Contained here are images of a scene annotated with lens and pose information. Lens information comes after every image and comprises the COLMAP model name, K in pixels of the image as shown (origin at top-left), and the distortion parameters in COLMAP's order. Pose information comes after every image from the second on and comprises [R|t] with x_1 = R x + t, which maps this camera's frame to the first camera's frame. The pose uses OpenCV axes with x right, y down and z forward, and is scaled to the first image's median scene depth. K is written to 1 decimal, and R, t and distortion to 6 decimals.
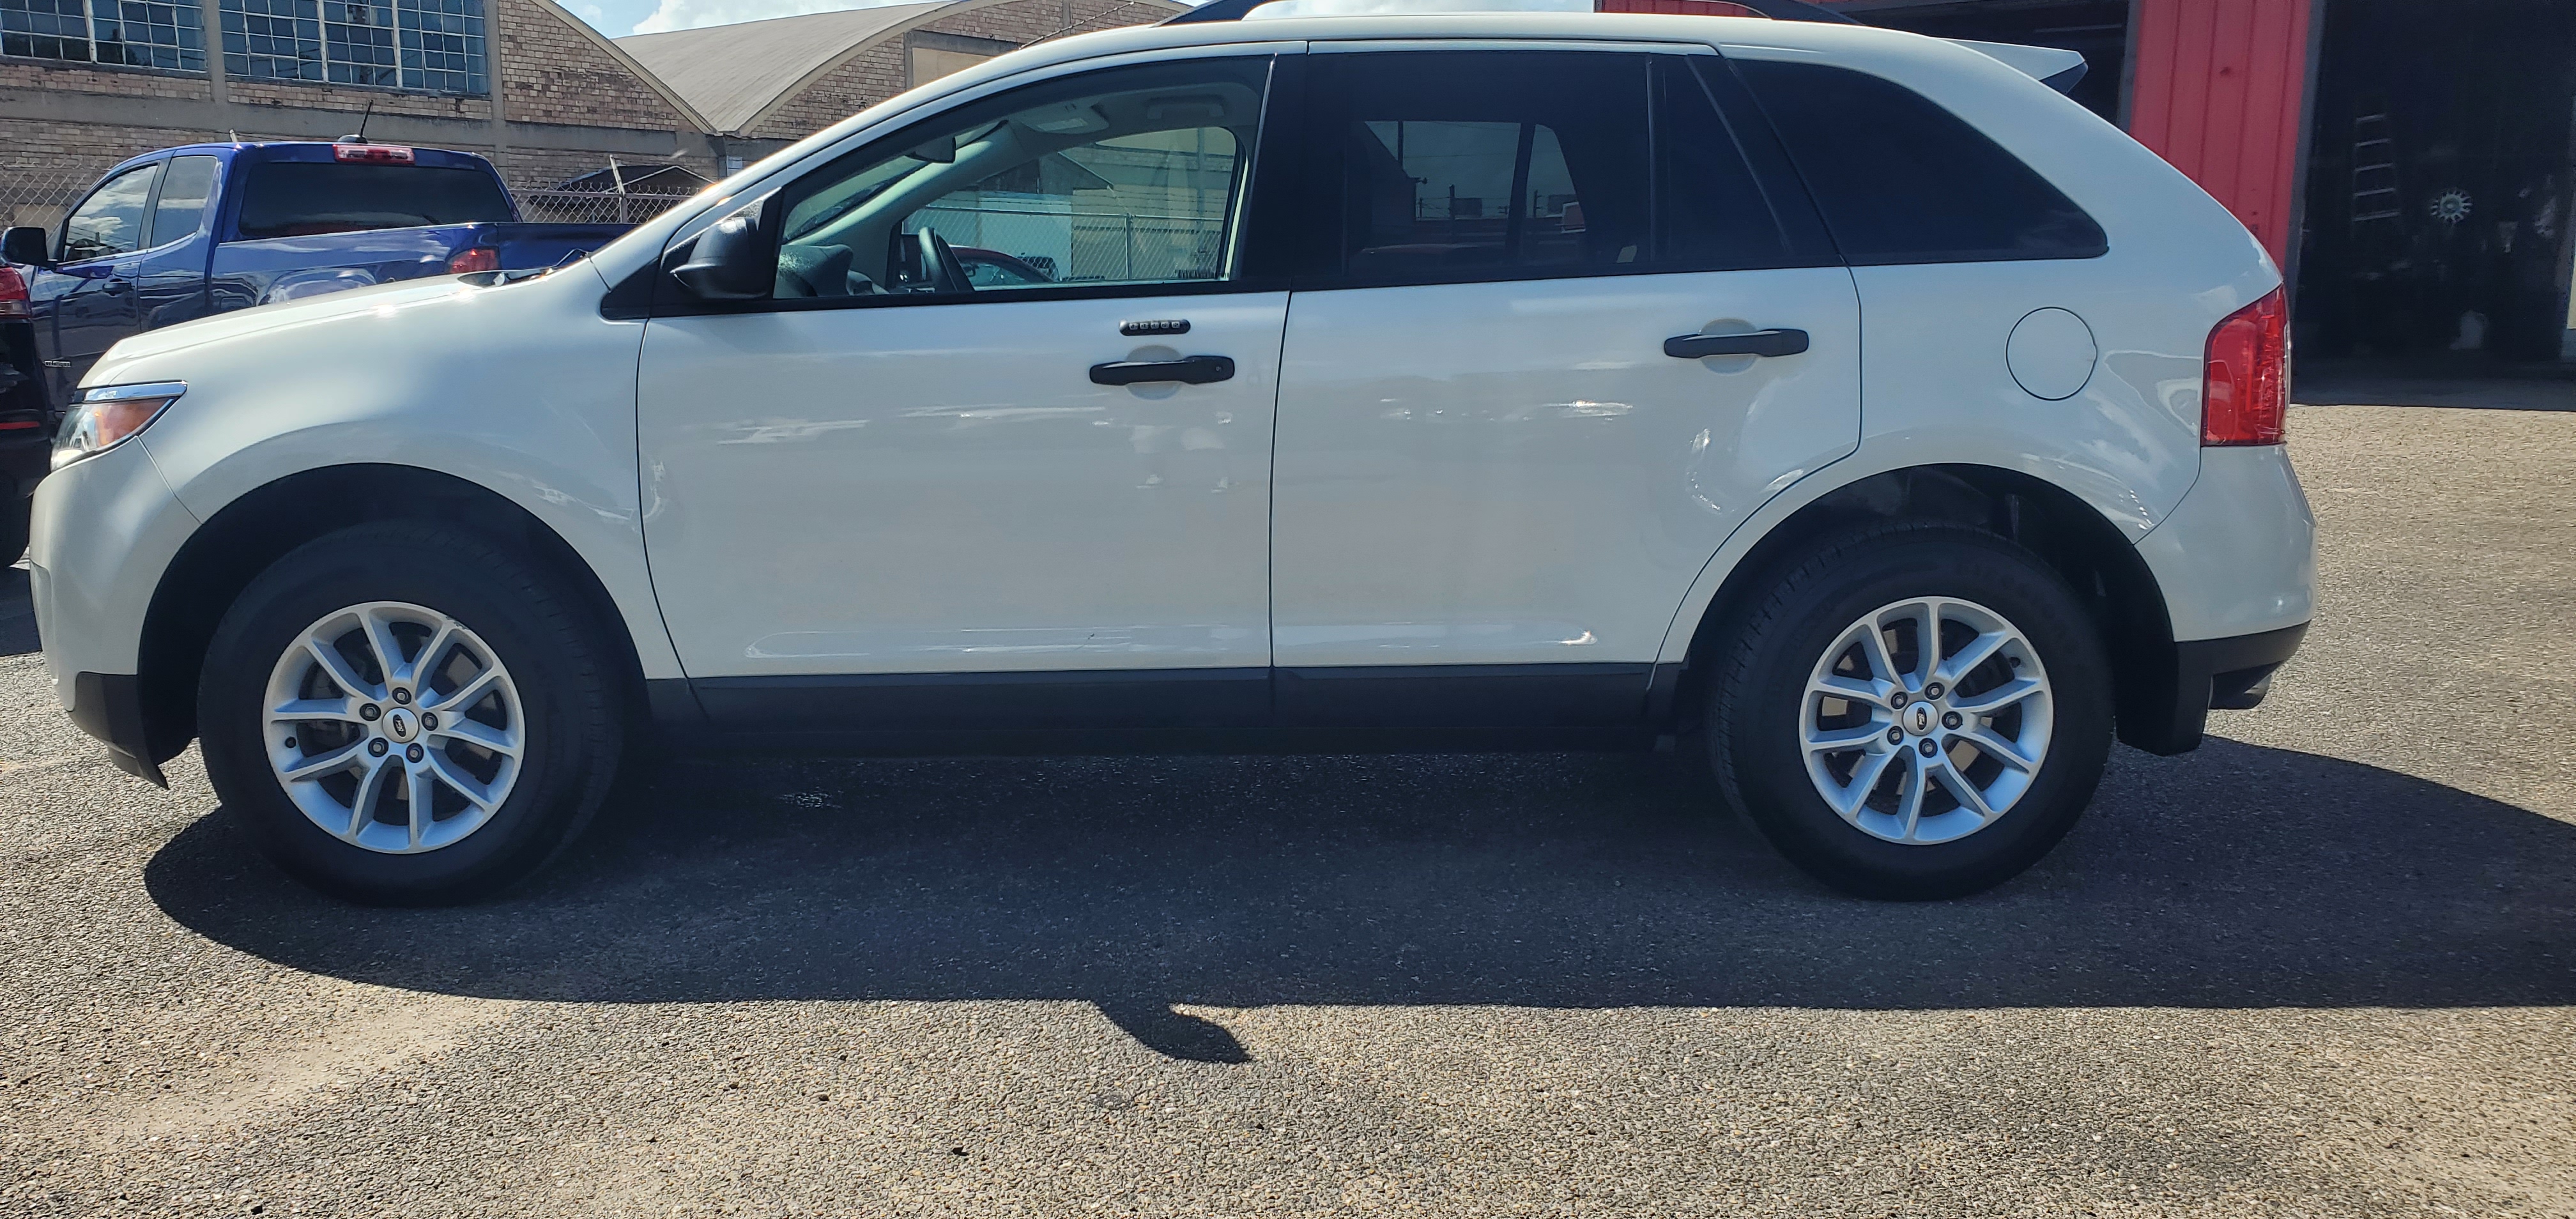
lens RADIAL K [[2064.8, 0, 1254.4], [0, 2064.8, 603.7], [0, 0, 1]] dist [0.099390, -0.072980]
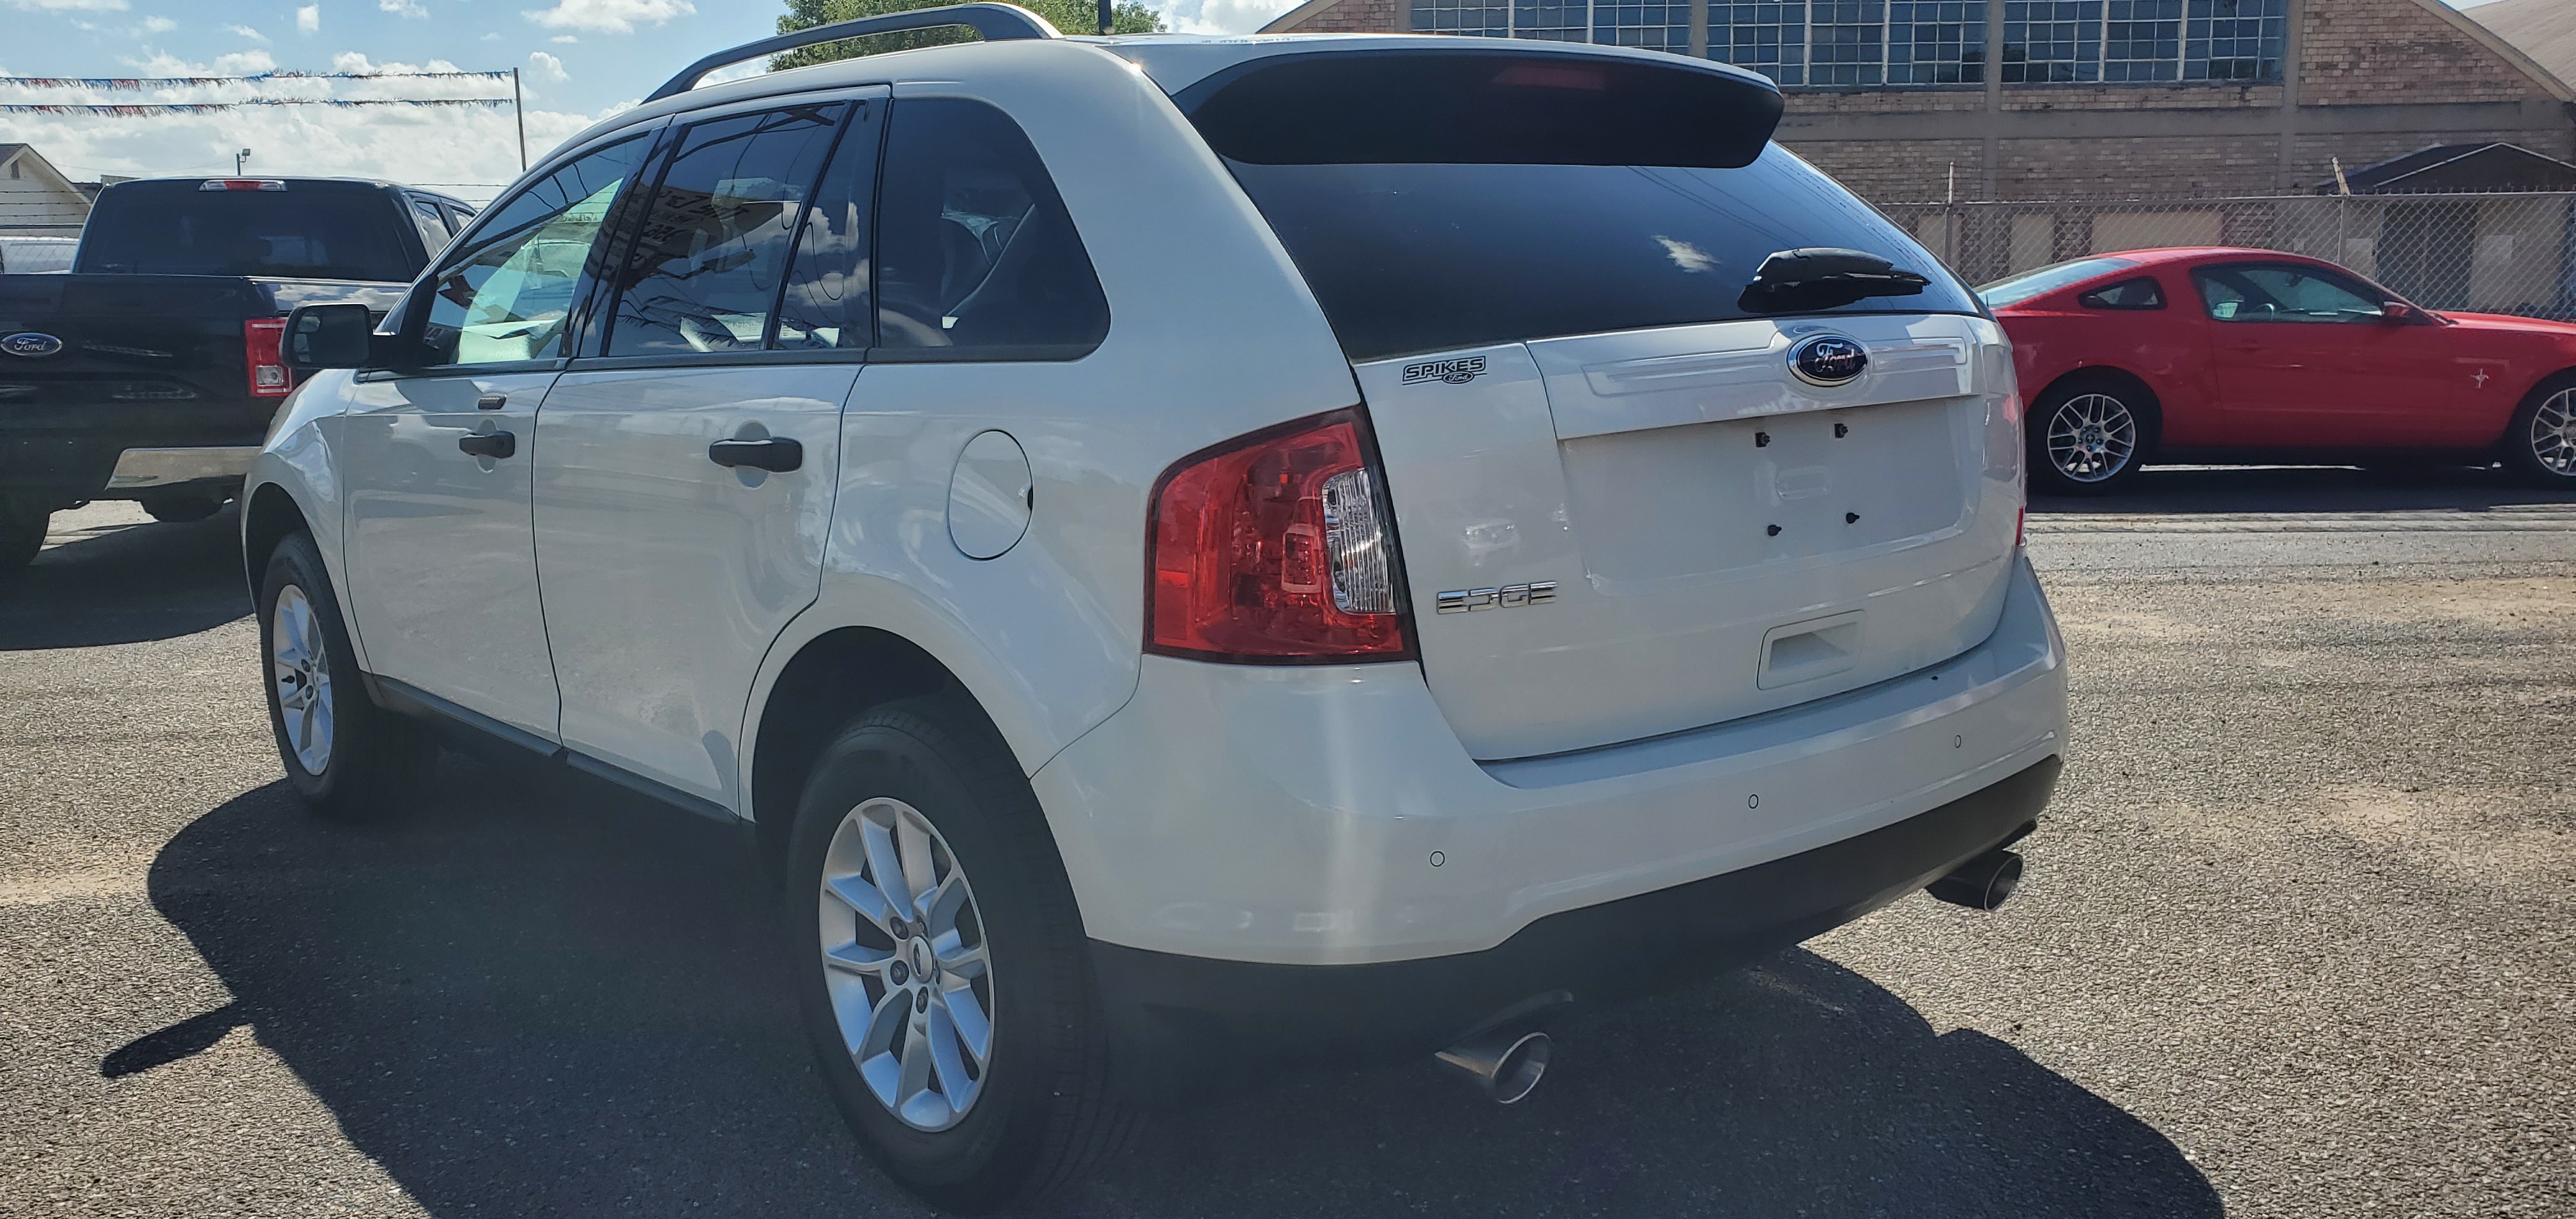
lens RADIAL K [[2145.5, 0, 1288.0], [0, 2145.5, 609.5], [0, 0, 1]] dist [0.005759, -0.002206]
pose [[0.613942, 0.118988, -0.780331, 1.004839], [-0.115306, 0.991488, 0.060467, -0.134769], [0.780884, 0.052854, 0.622437, 0.618396]]
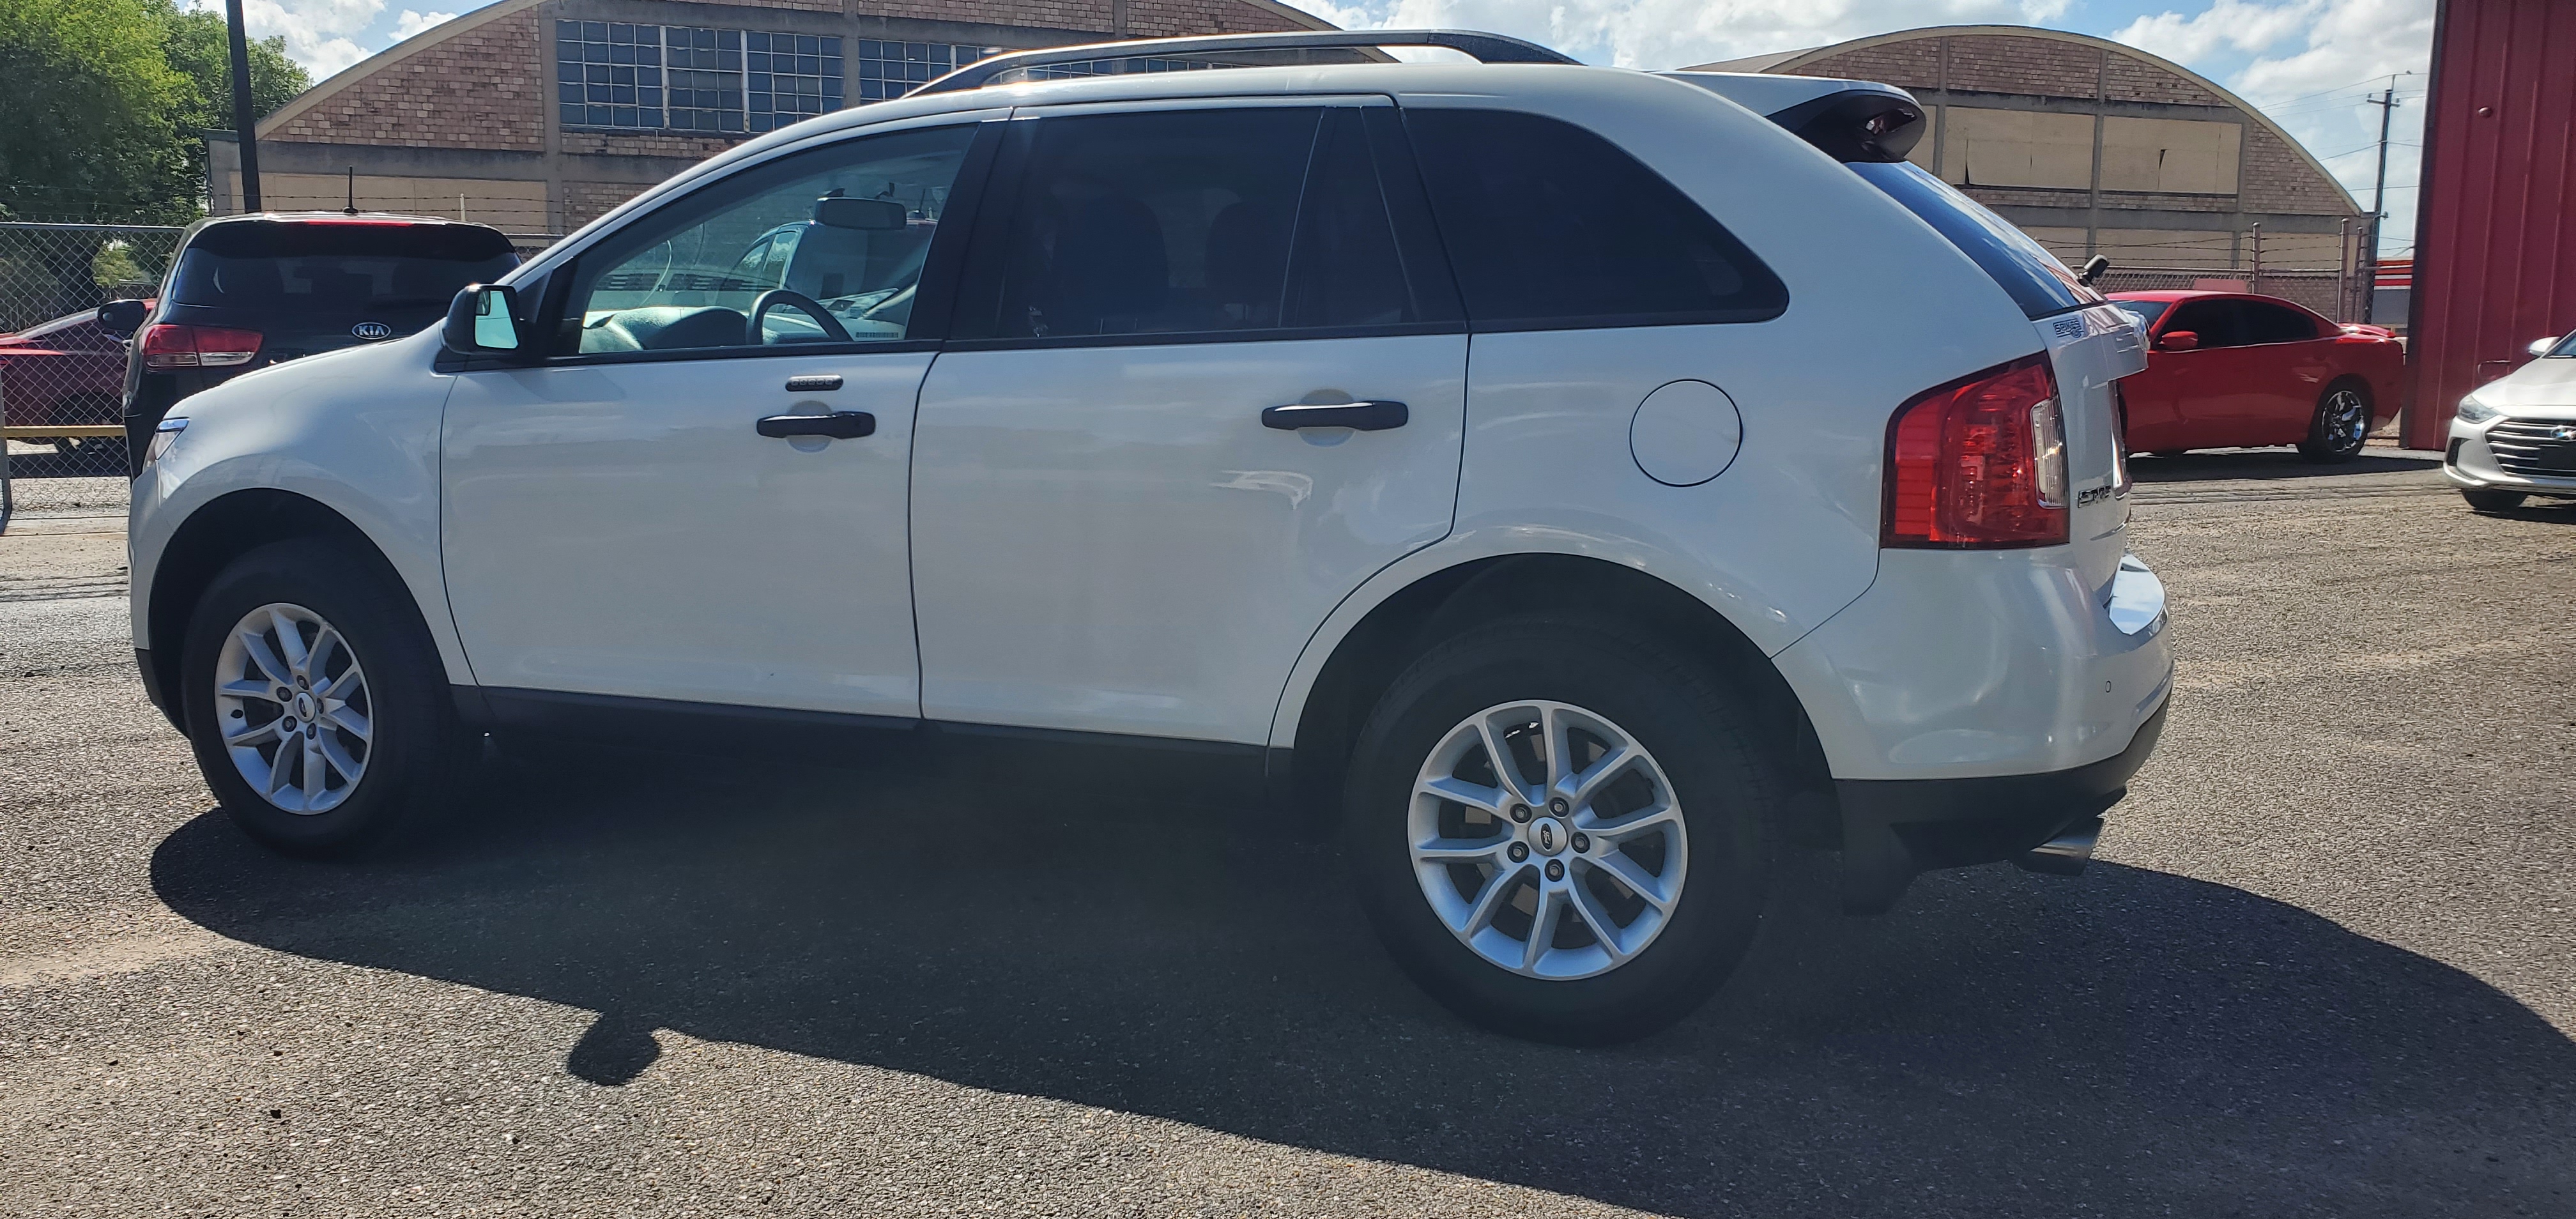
lens RADIAL K [[2059.7, 0, 1291.2], [0, 2059.7, 590.7], [0, 0, 1]] dist [0.156192, -0.292142]
pose [[0.900153, 0.056639, -0.431877, 0.602792], [-0.069204, 0.997512, -0.013421, -0.030647], [0.430042, 0.041968, 0.901833, 0.151871]]
